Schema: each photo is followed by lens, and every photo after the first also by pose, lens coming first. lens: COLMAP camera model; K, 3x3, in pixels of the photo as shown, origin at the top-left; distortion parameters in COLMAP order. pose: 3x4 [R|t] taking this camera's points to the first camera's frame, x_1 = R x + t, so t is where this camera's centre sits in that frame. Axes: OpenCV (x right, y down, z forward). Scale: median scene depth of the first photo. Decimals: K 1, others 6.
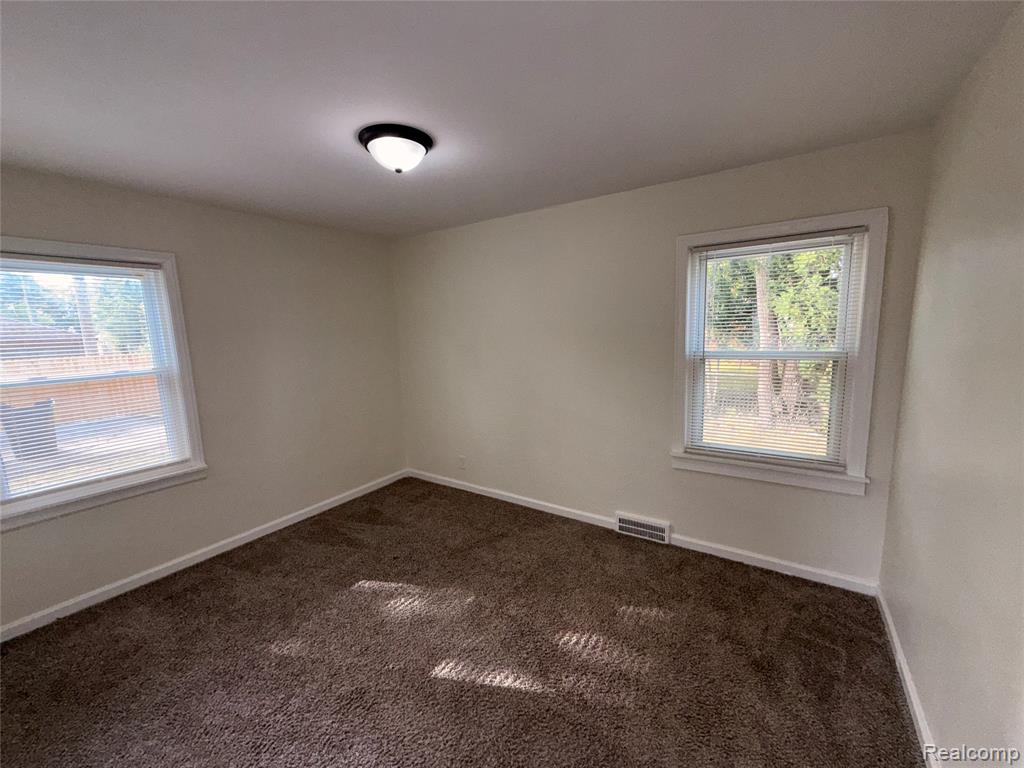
lens RADIAL K [[409.8, 0, 512.6], [0, 409.8, 381.3], [0, 0, 1]] dist [0.002958, 0.000585]
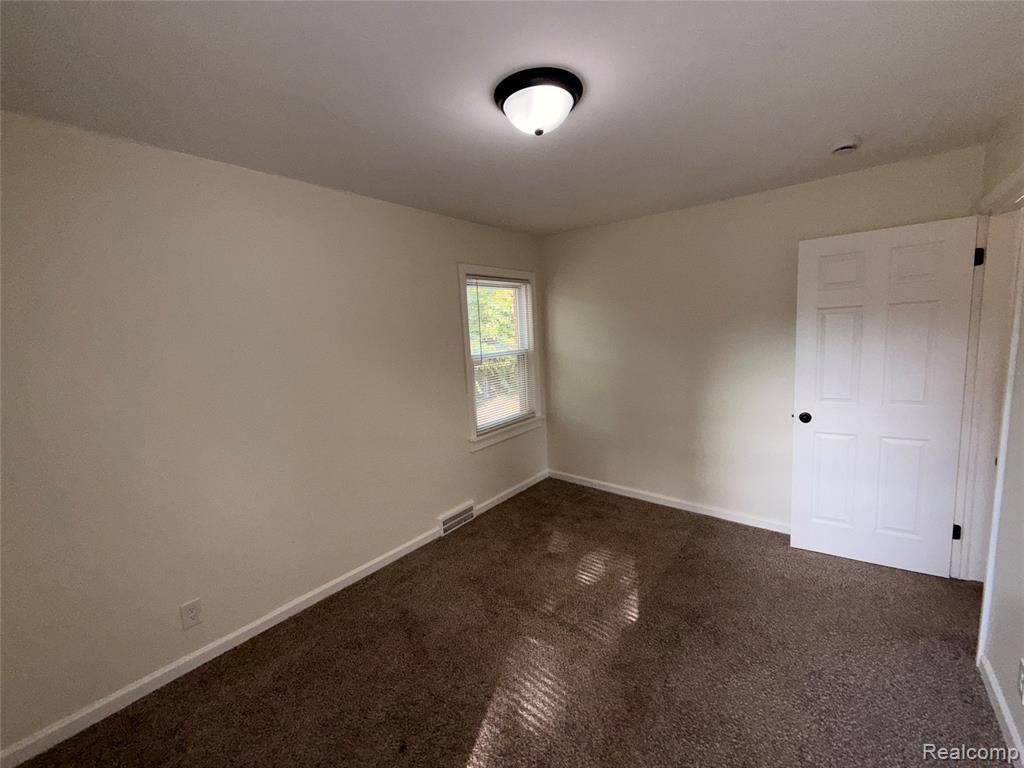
lens RADIAL K [[409.8, 0, 508.2], [0, 409.8, 386.9], [0, 0, 1]] dist [0.002958, 0.000585]
pose [[0.097077, -0.112322, 0.988919, -0.840910], [0.180603, 0.979104, 0.093478, -0.078724], [-0.978754, 0.169527, 0.115334, 0.785810]]
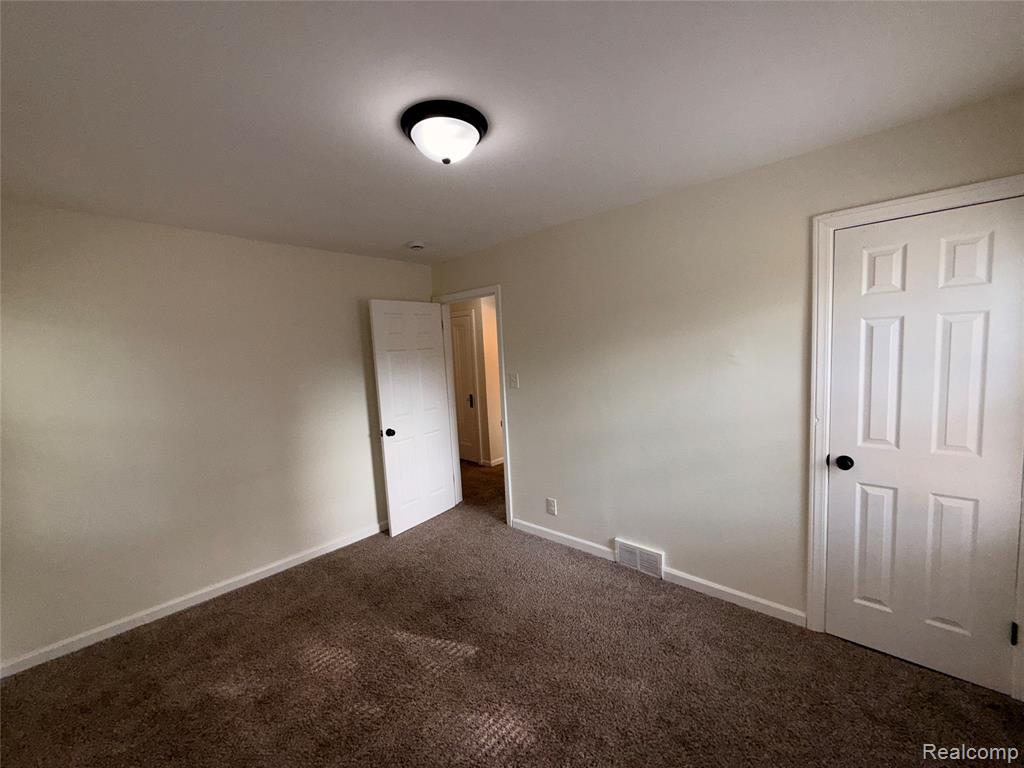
lens RADIAL K [[409.8, 0, 506.5], [0, 409.8, 386.6], [0, 0, 1]] dist [0.002958, 0.000585]
pose [[-0.983765, 0.076116, 0.162520, -0.377976], [0.110186, 0.970990, 0.212220, -0.160824], [-0.141652, 0.226682, -0.963613, 1.391469]]
